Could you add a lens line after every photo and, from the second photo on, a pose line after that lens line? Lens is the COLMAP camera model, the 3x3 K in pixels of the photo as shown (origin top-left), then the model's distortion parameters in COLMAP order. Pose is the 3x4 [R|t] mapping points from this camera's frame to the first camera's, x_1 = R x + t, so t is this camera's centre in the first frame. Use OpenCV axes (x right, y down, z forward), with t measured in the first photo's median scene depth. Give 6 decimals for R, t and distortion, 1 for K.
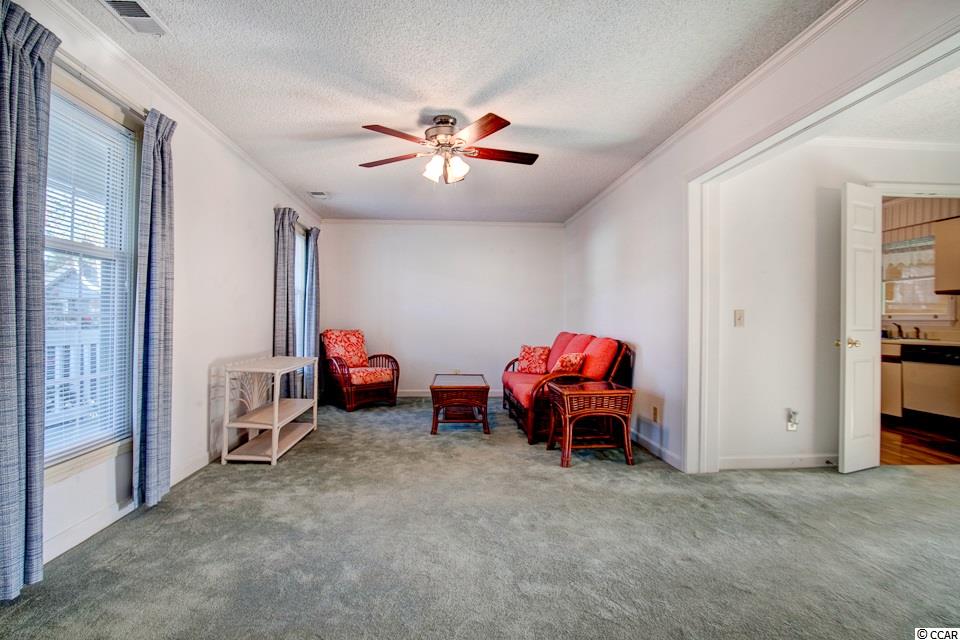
lens RADIAL K [[486.8, 0, 480.0], [0, 486.8, 320.0], [0, 0, 1]] dist [-0.064094, 0.026383]
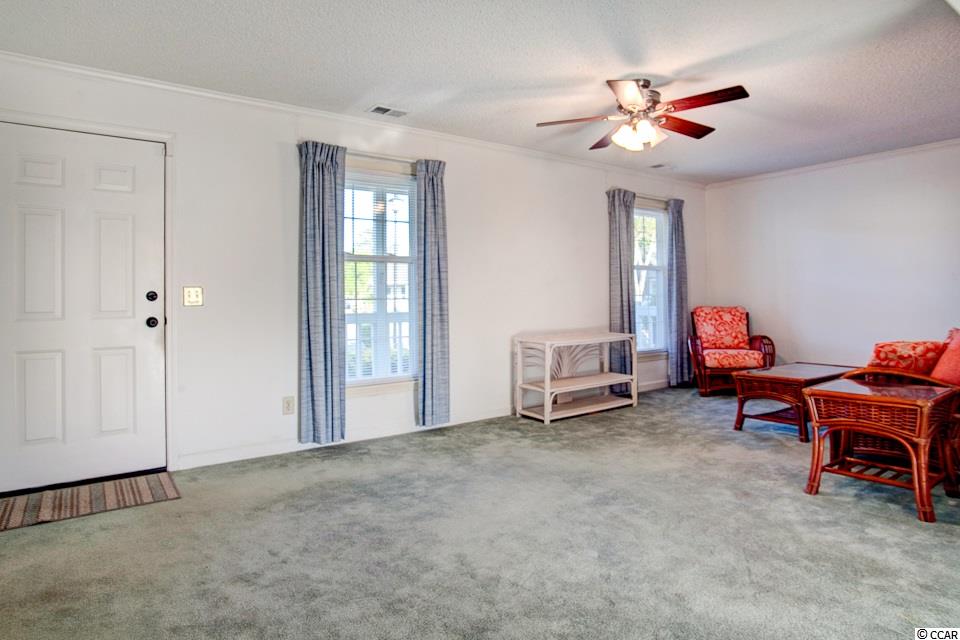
lens RADIAL K [[557.0, 0, 481.0], [0, 557.0, 298.6], [0, 0, 1]] dist [-0.036401, 0.001742]
pose [[0.542540, -0.017188, -0.839854, 0.611047], [0.021949, 0.999739, -0.006281, 0.004861], [0.839743, -0.015026, 0.542776, 0.141719]]
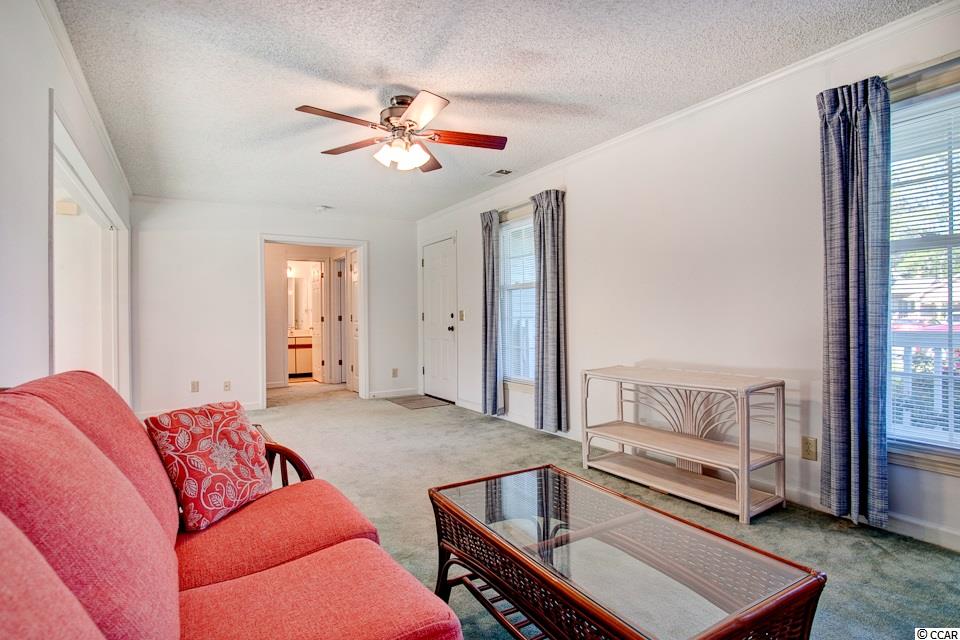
lens RADIAL K [[498.2, 0, 480.0], [0, 498.2, 320.0], [0, 0, 1]] dist [-0.000830, 0.000170]
pose [[-0.885259, -0.008536, -0.465020, 0.247896], [-0.000335, 0.999843, -0.017716, 0.025951], [0.465099, -0.015527, -0.885123, 1.684025]]
